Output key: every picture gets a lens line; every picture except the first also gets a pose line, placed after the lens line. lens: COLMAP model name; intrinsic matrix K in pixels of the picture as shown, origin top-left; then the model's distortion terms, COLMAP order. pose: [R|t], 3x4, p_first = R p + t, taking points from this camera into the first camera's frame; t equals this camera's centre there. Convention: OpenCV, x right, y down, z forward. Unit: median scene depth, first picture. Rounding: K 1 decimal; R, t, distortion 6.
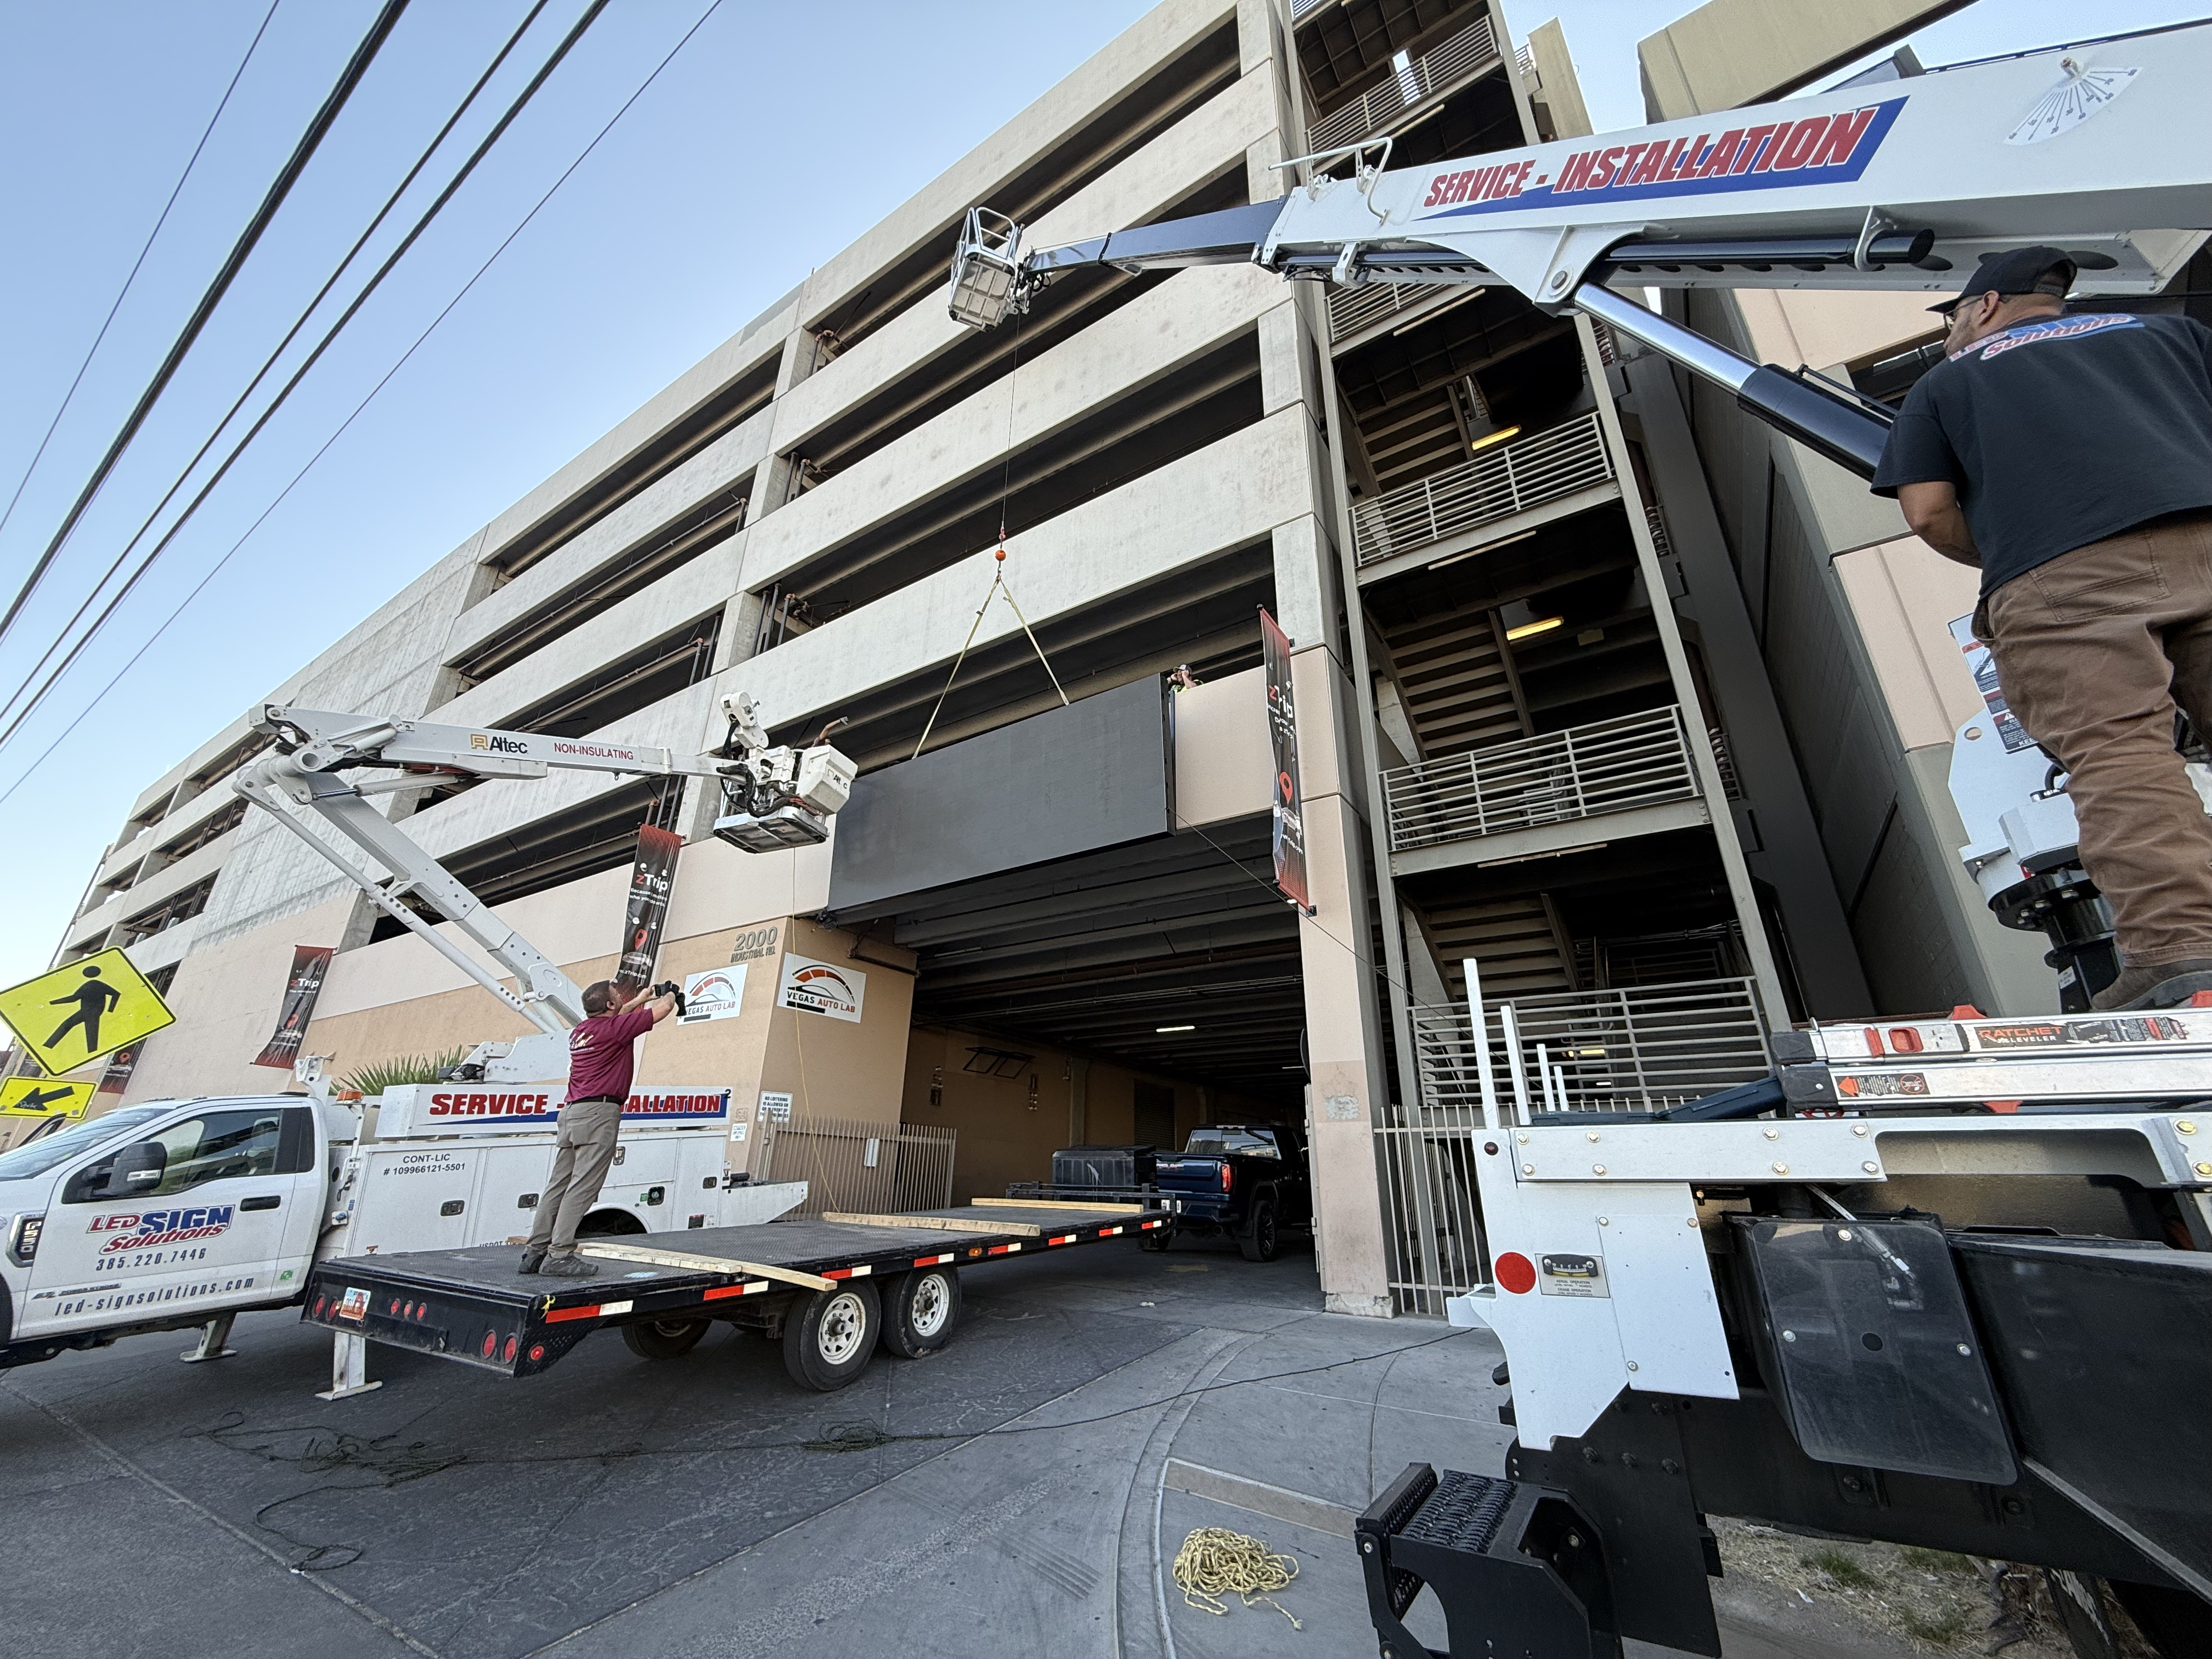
lens RADIAL K [[877.4, 0, 1102.1], [0, 877.4, 827.4], [0, 0, 1]] dist [0.001149, 0.000089]
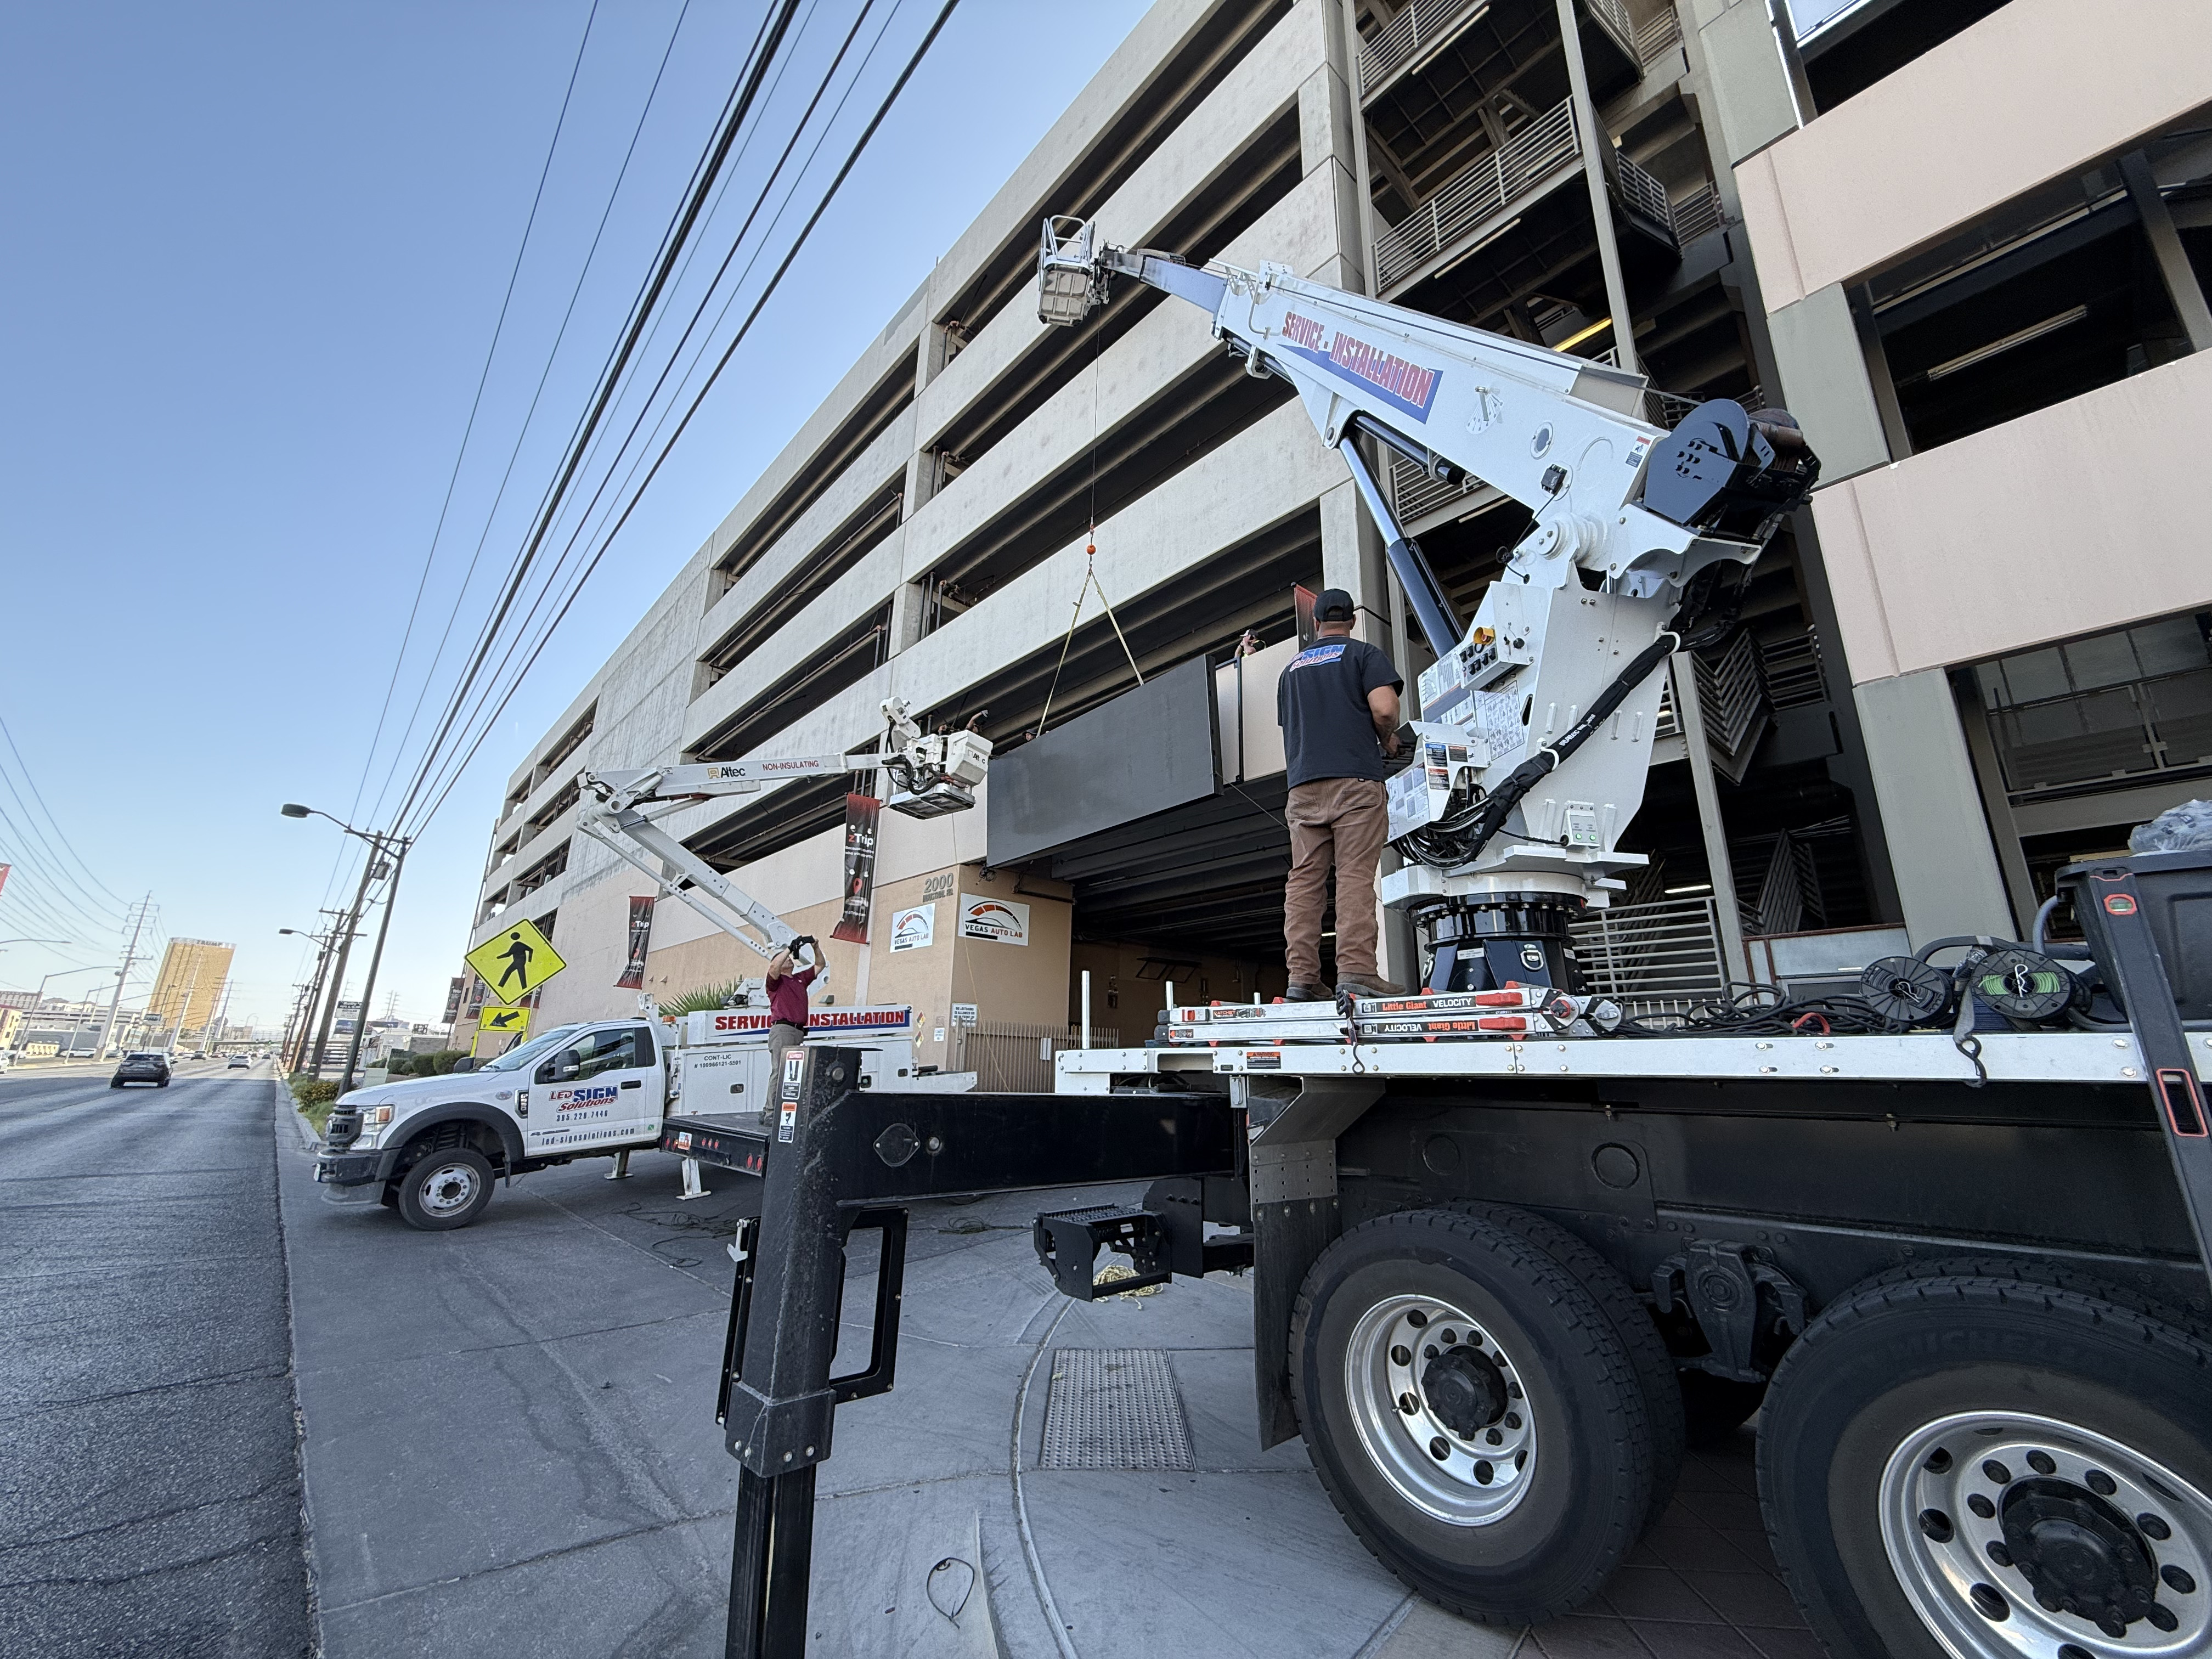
lens RADIAL K [[877.4, 0, 1102.0], [0, 877.4, 828.4], [0, 0, 1]] dist [0.001149, 0.000089]
pose [[0.968117, -0.067340, -0.241279, 0.150992], [0.094269, 0.990323, 0.101853, -0.061120], [0.232085, -0.121351, 0.965096, -0.150151]]
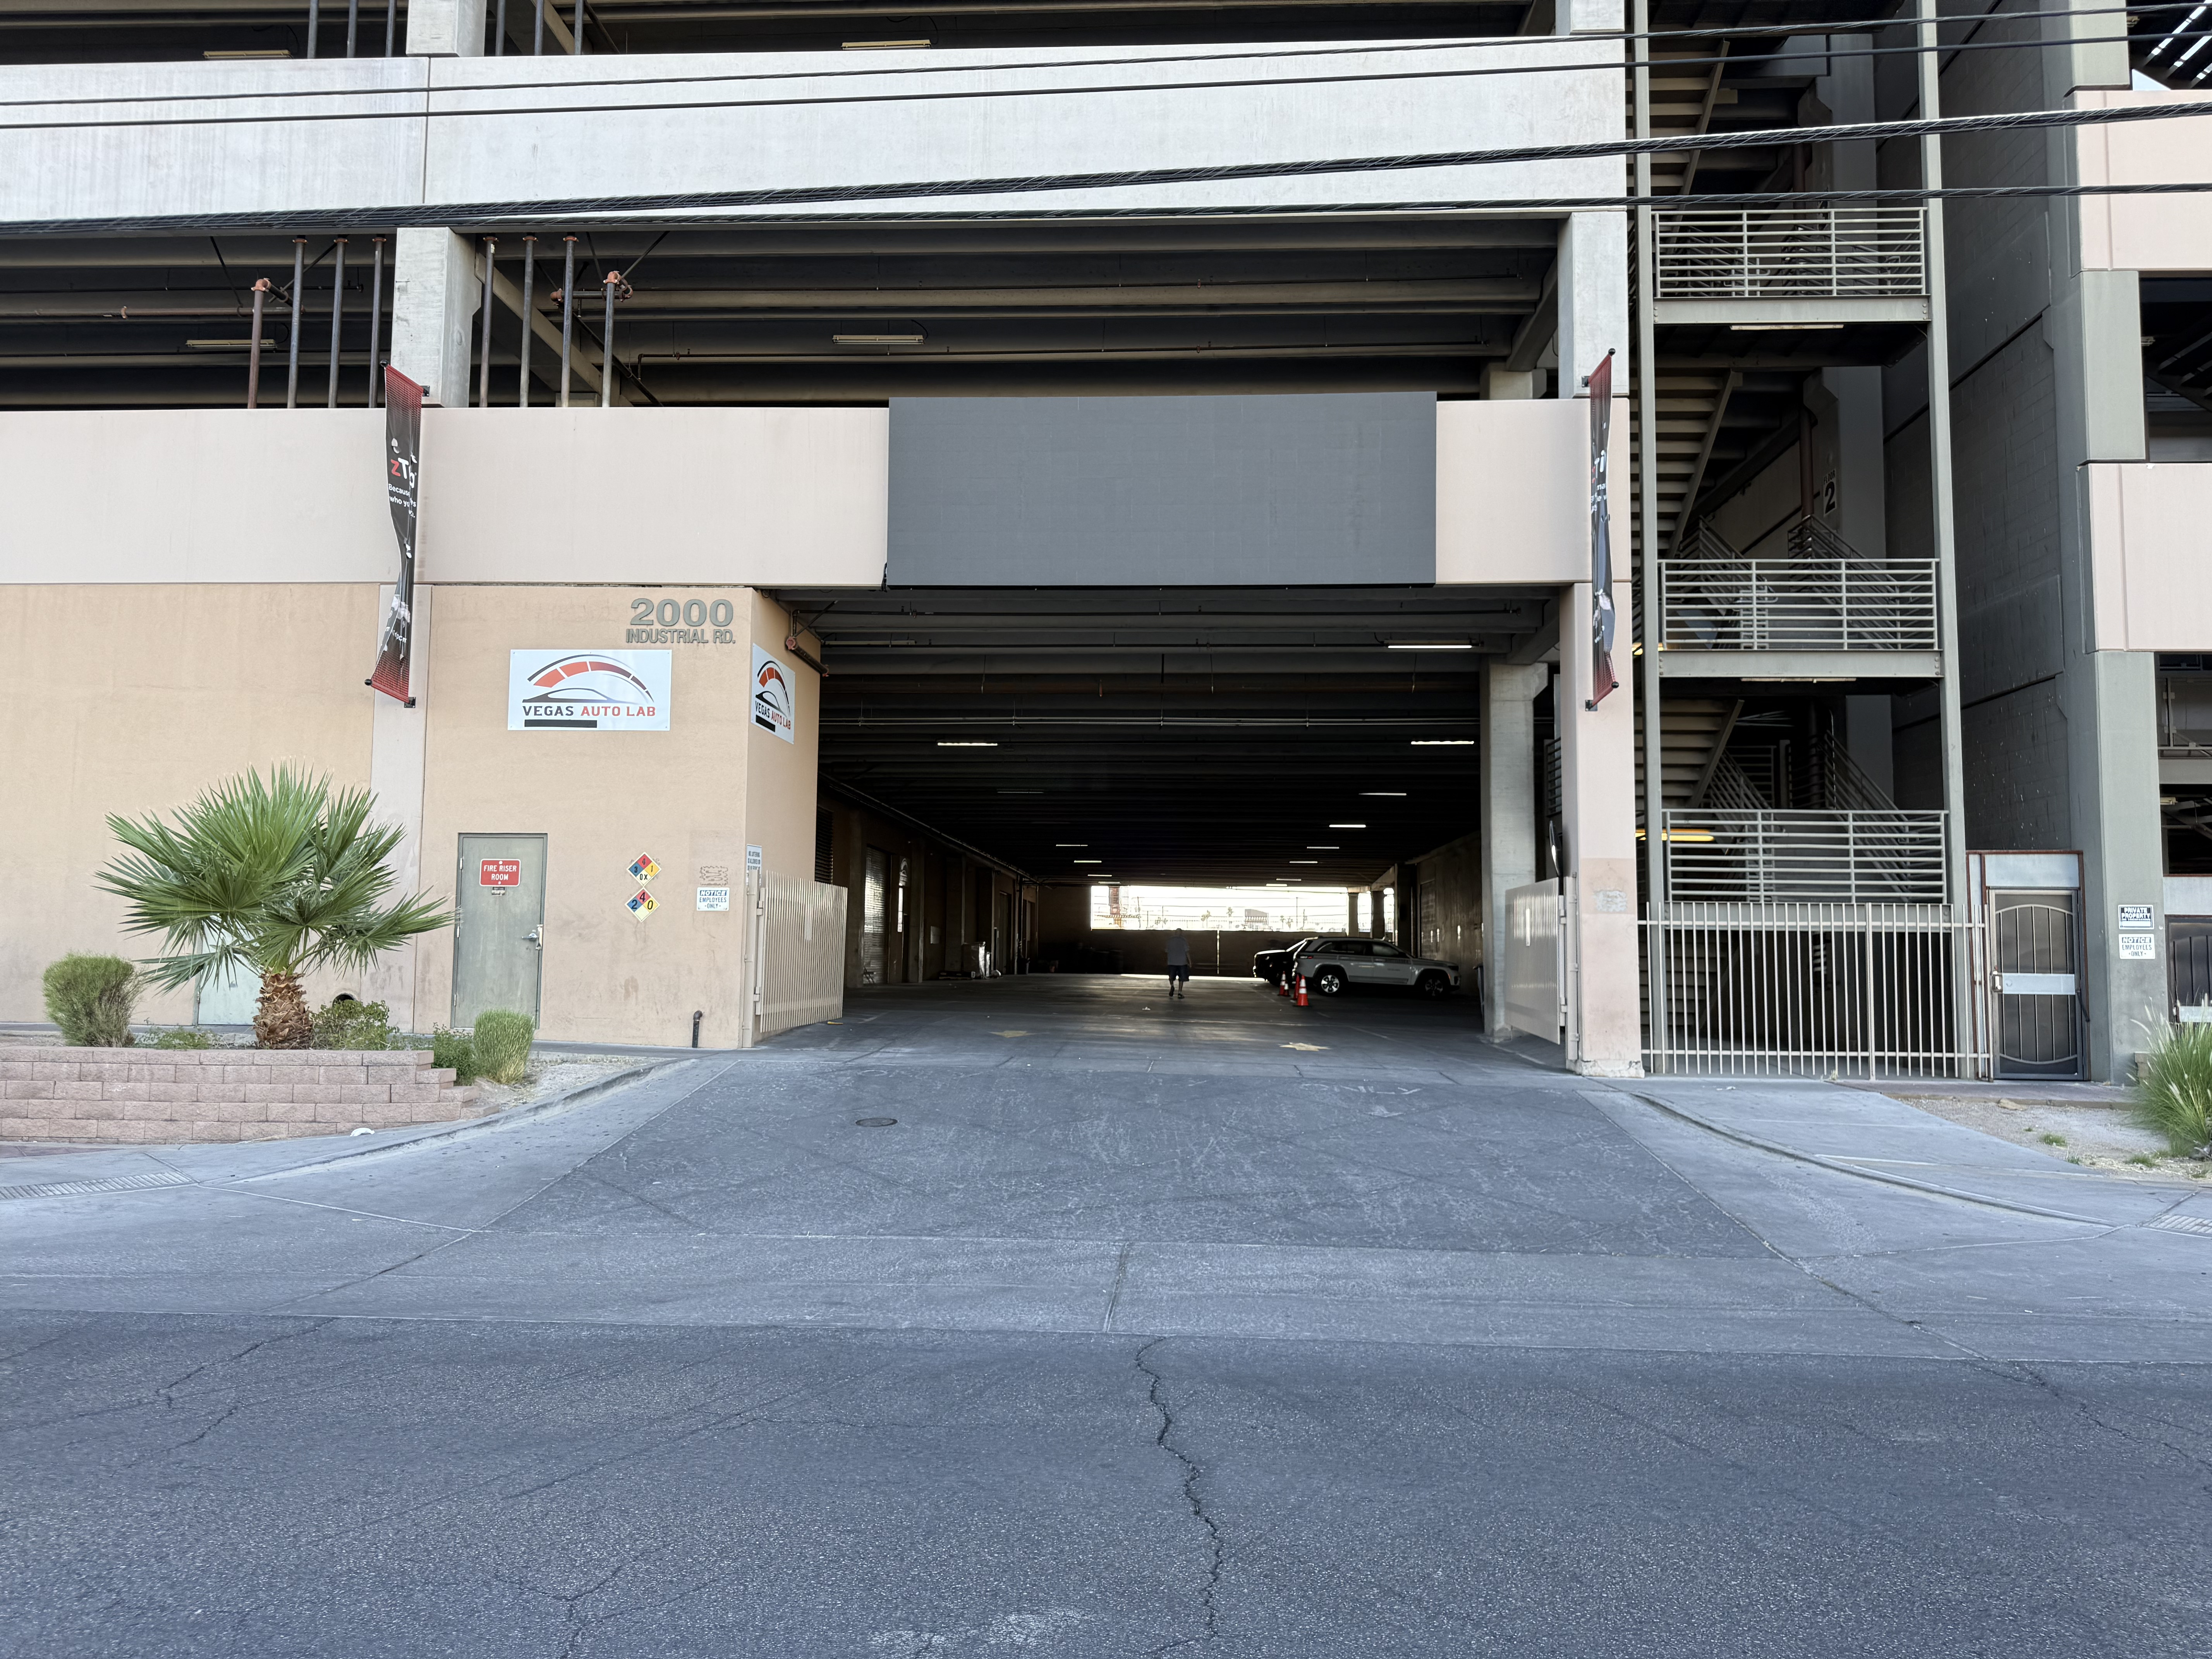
lens RADIAL K [[1558.6, 0, 1108.1], [0, 1558.6, 830.8], [0, 0, 1]] dist [0.055623, -0.071446]
pose [[0.863098, 0.030965, 0.504086, -0.797682], [-0.189042, 0.945366, 0.265607, -0.096109], [-0.468321, -0.324538, 0.821797, -0.153830]]
